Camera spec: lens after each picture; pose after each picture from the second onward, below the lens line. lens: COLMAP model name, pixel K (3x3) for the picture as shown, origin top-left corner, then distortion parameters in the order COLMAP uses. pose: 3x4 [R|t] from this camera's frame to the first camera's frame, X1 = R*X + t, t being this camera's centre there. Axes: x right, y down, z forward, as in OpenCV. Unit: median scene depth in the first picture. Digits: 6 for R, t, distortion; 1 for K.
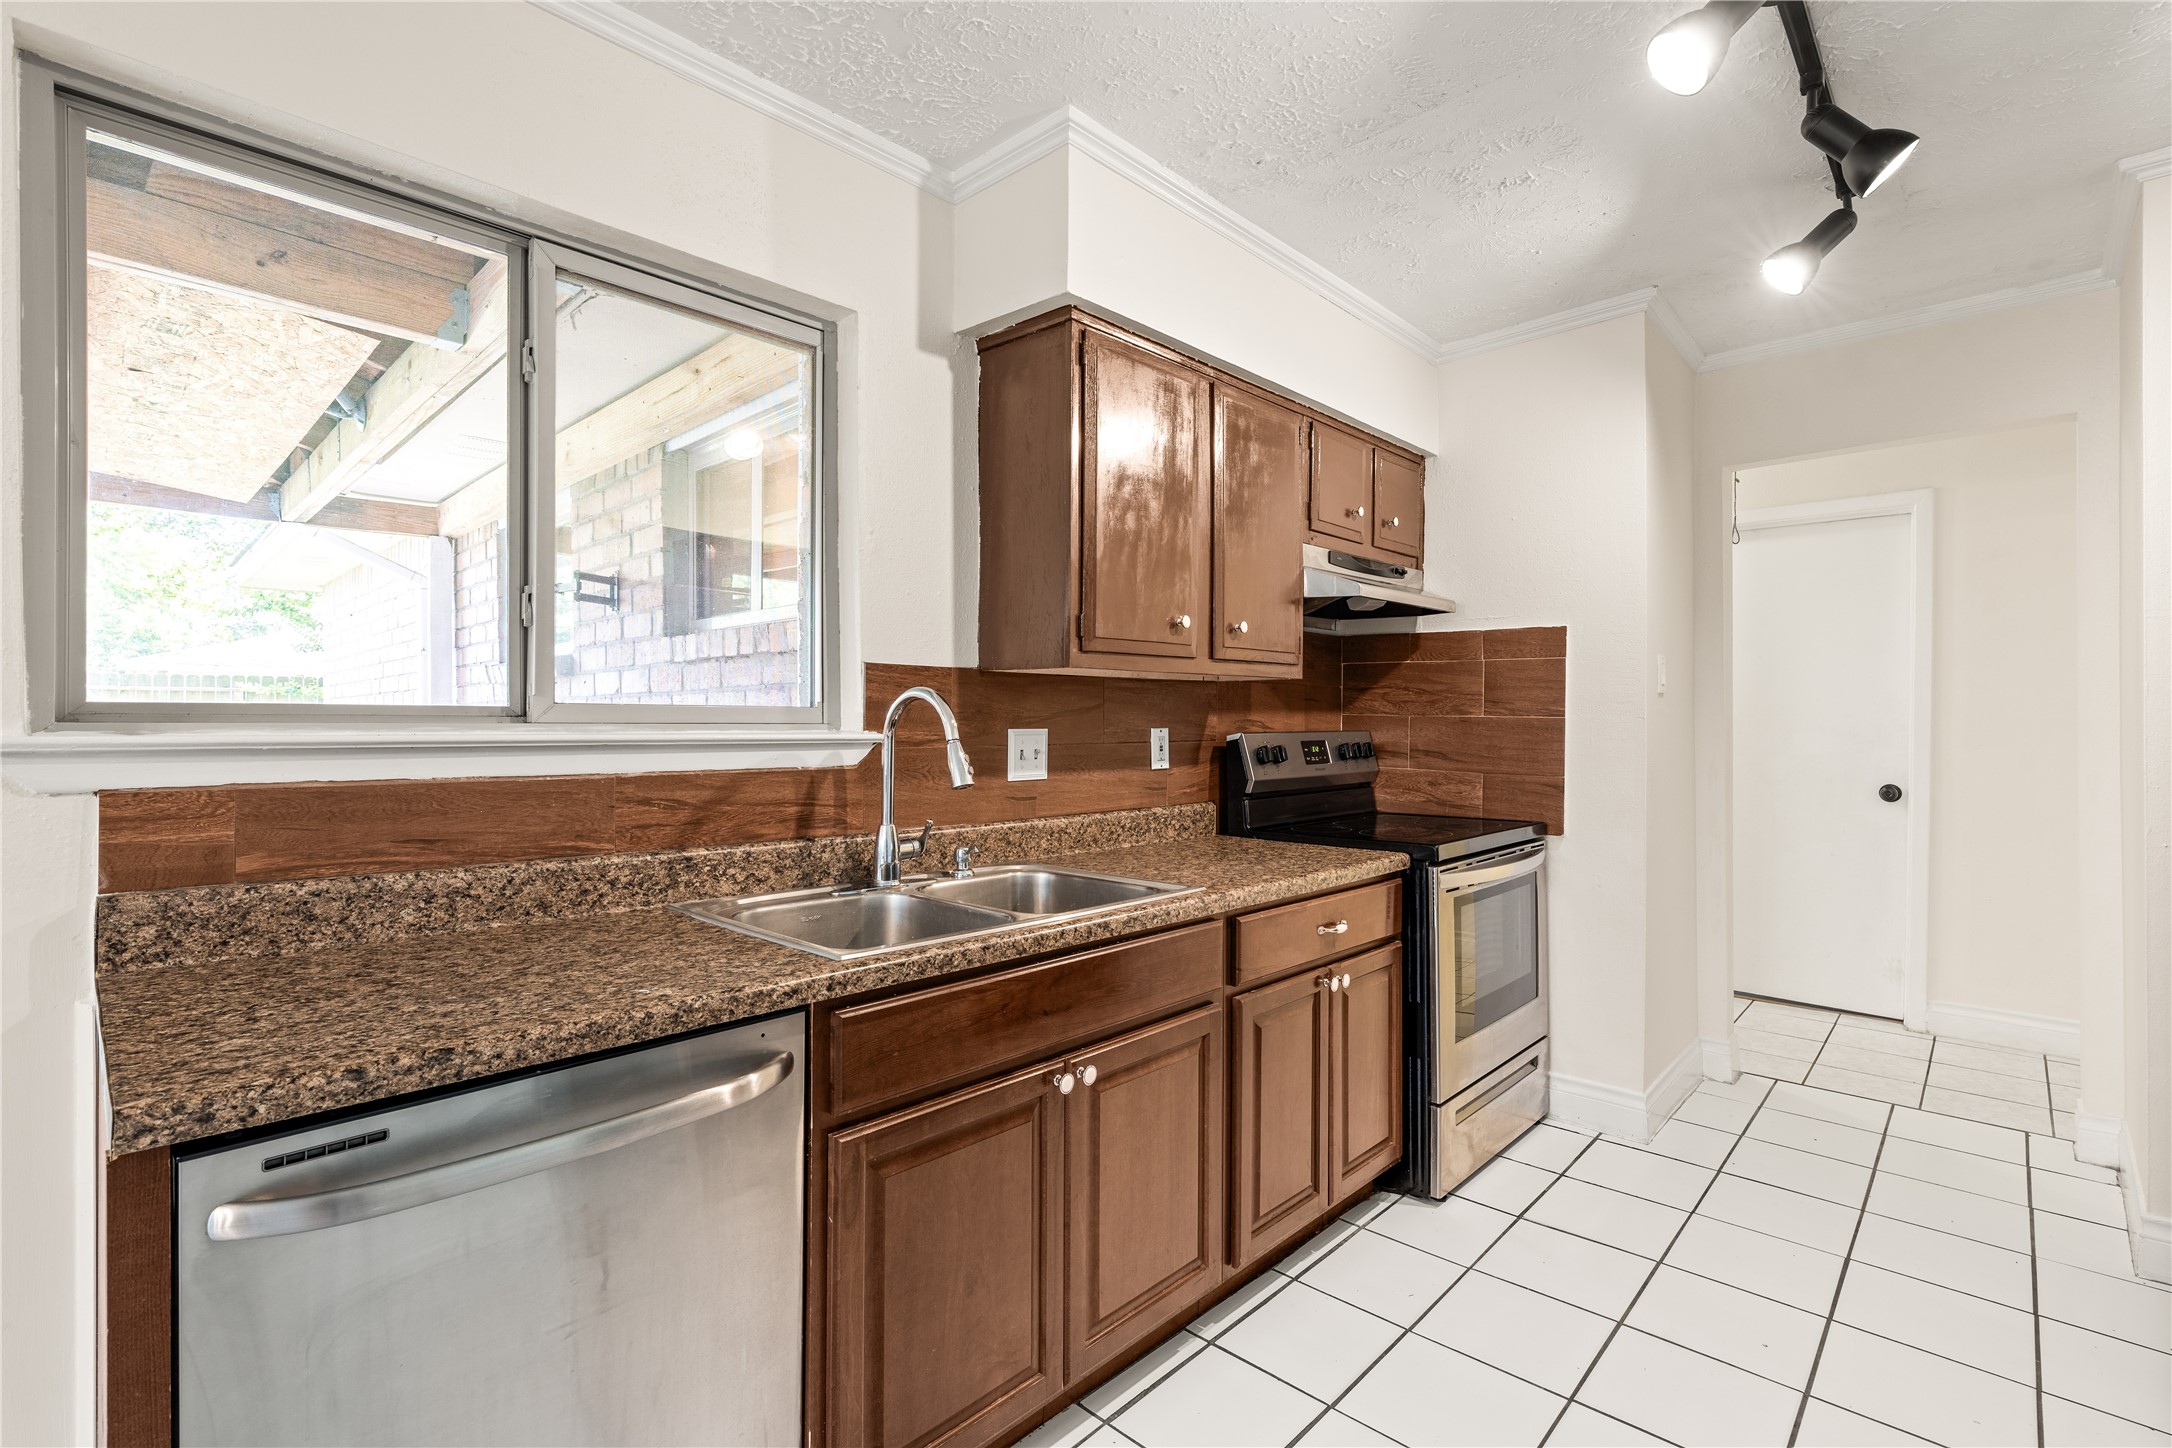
lens RADIAL K [[981.9, 0, 1085.1], [0, 981.9, 721.7], [0, 0, 1]] dist [-0.004445, 0.000879]
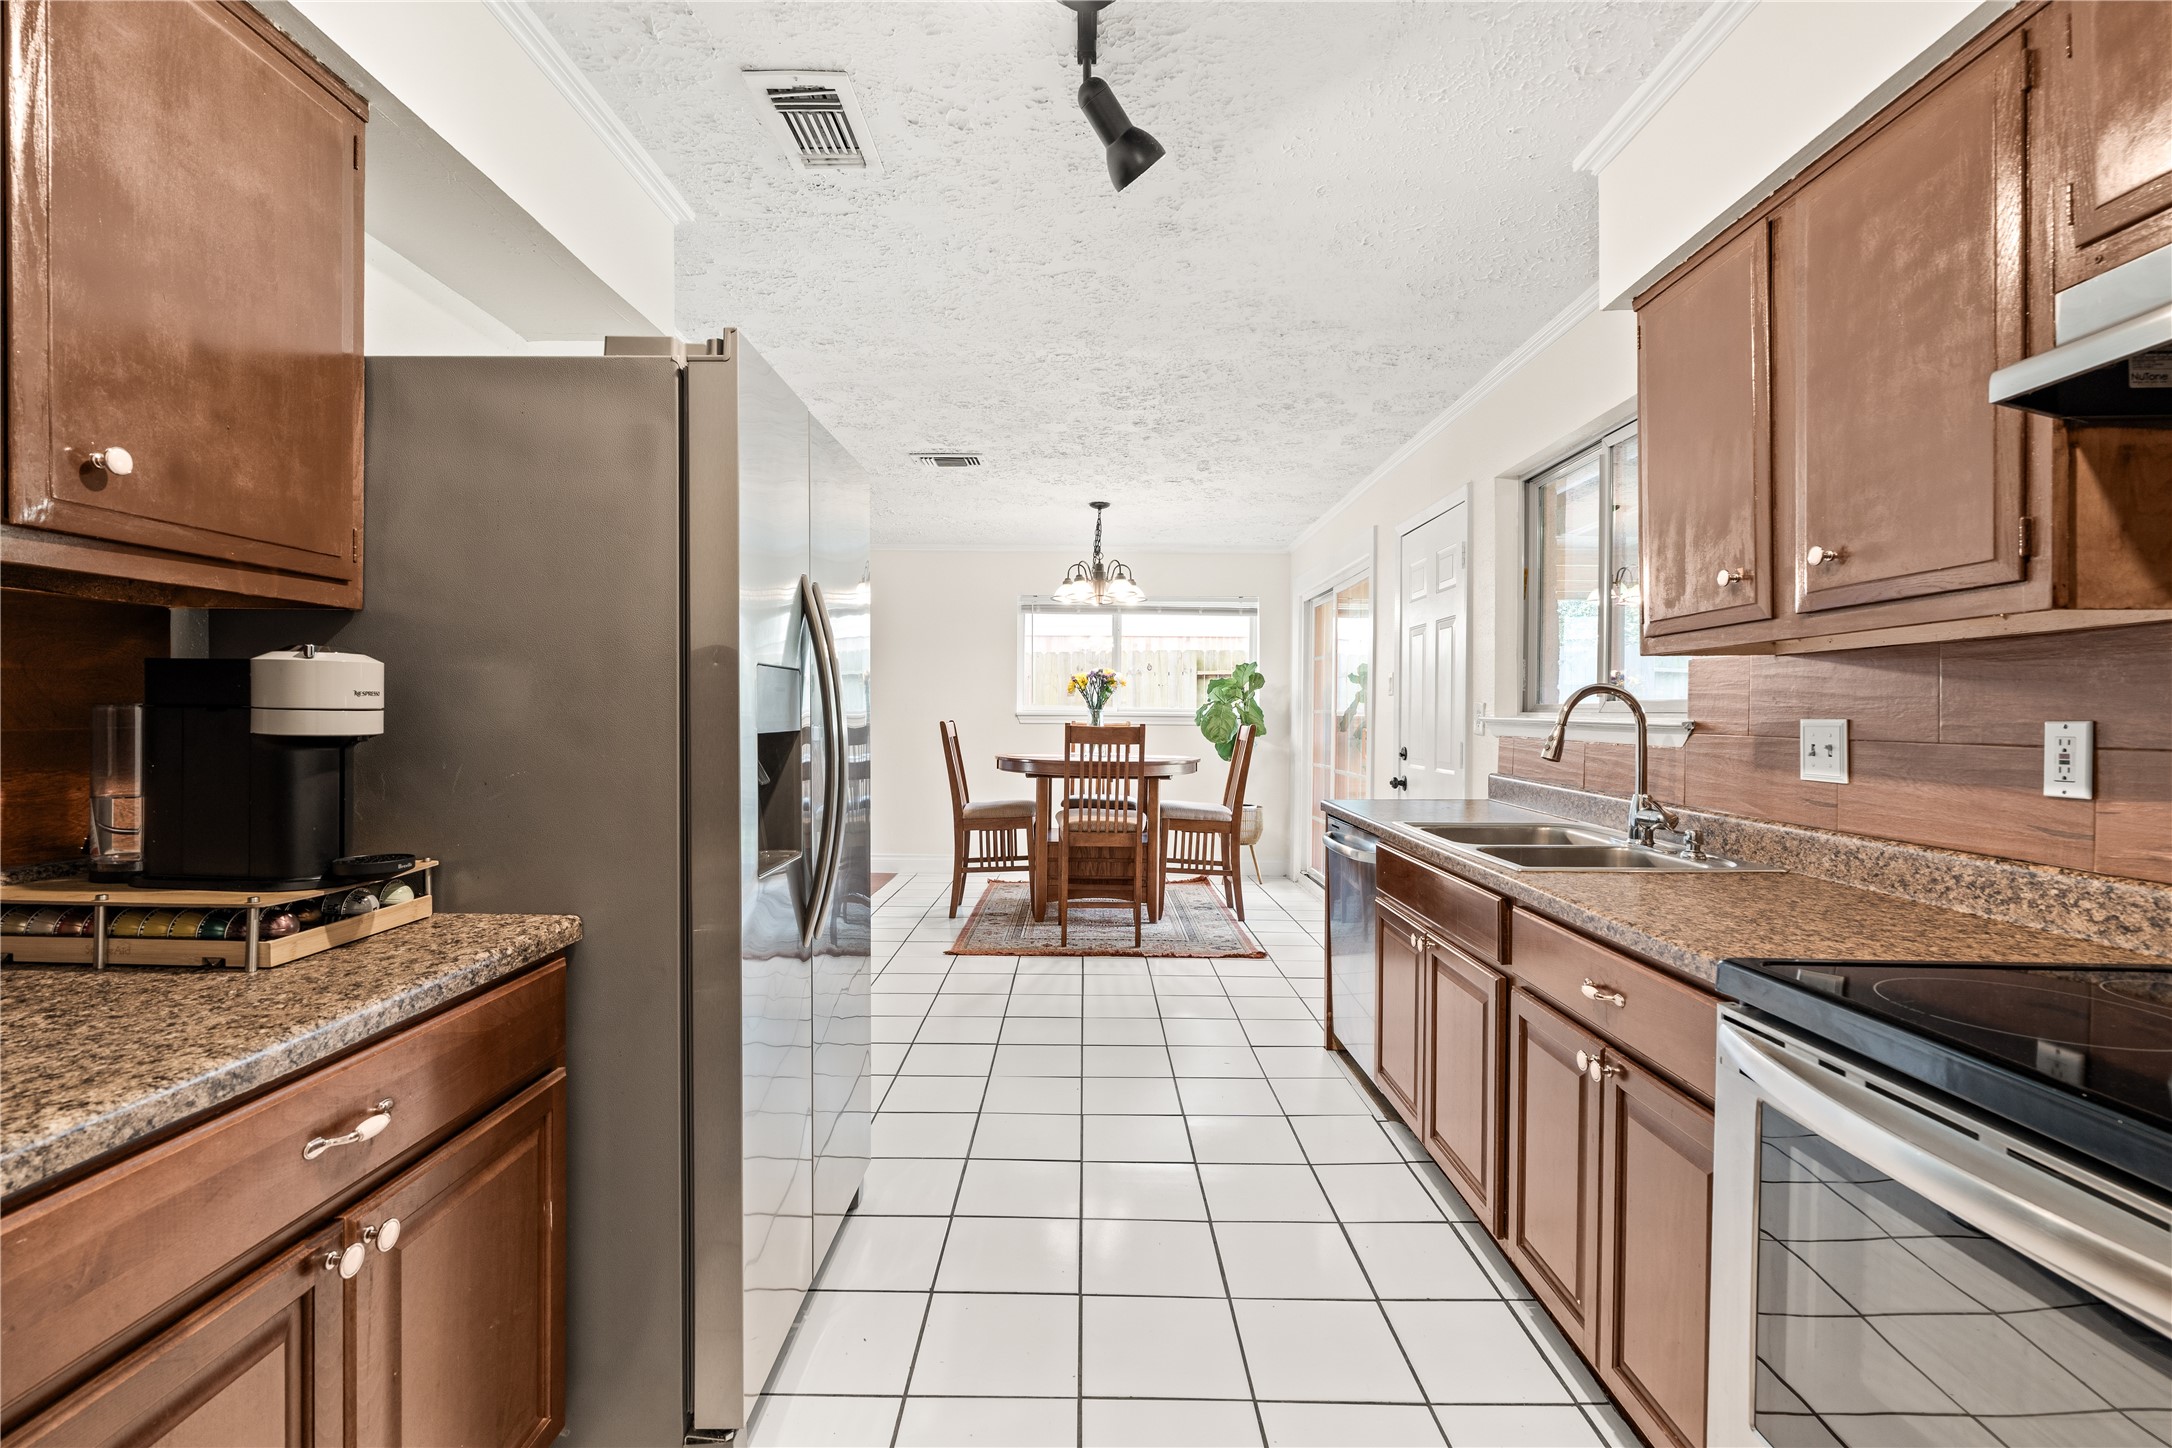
lens RADIAL K [[995.3, 0, 1088.5], [0, 995.3, 704.1], [0, 0, 1]] dist [-0.001611, 0.000310]
pose [[-0.725618, -0.010572, -0.688017, 0.978541], [-0.004123, 0.999931, -0.011017, 0.006443], [0.688086, -0.005157, -0.725611, 1.206677]]
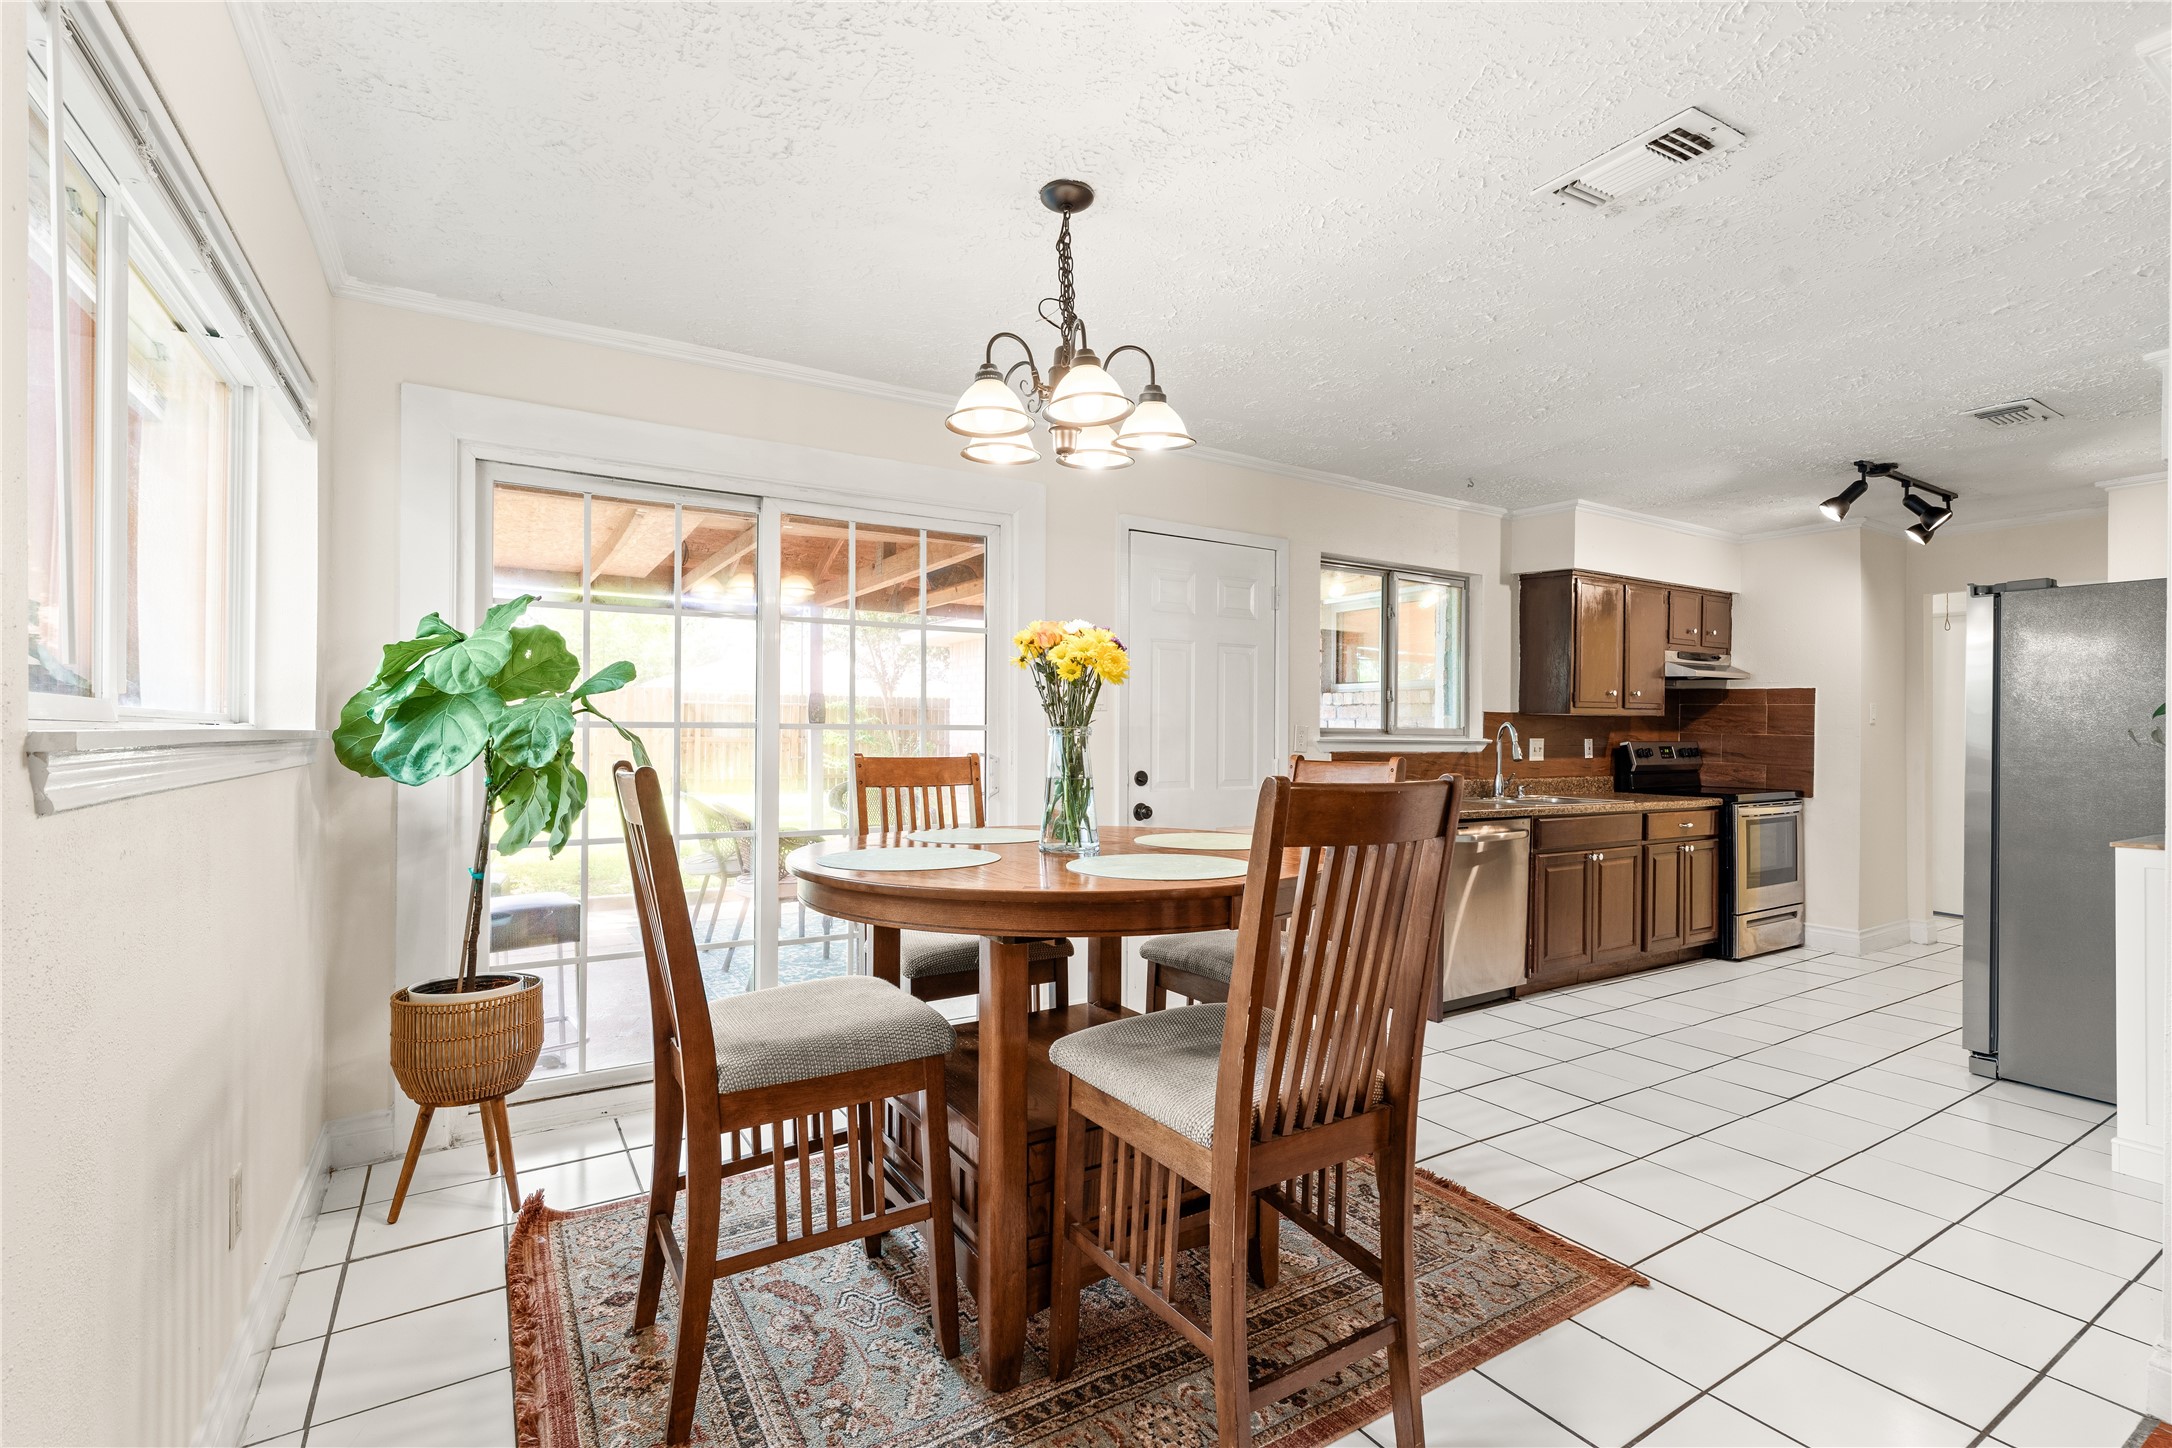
lens RADIAL K [[978.6, 0, 1089.9], [0, 978.6, 722.6], [0, 0, 1]] dist [-0.004092, 0.001565]
pose [[0.969170, 0.007922, -0.246266, -0.520967], [-0.009937, 0.999927, -0.006941, -0.003615], [0.246193, 0.009174, 0.969177, -1.516541]]
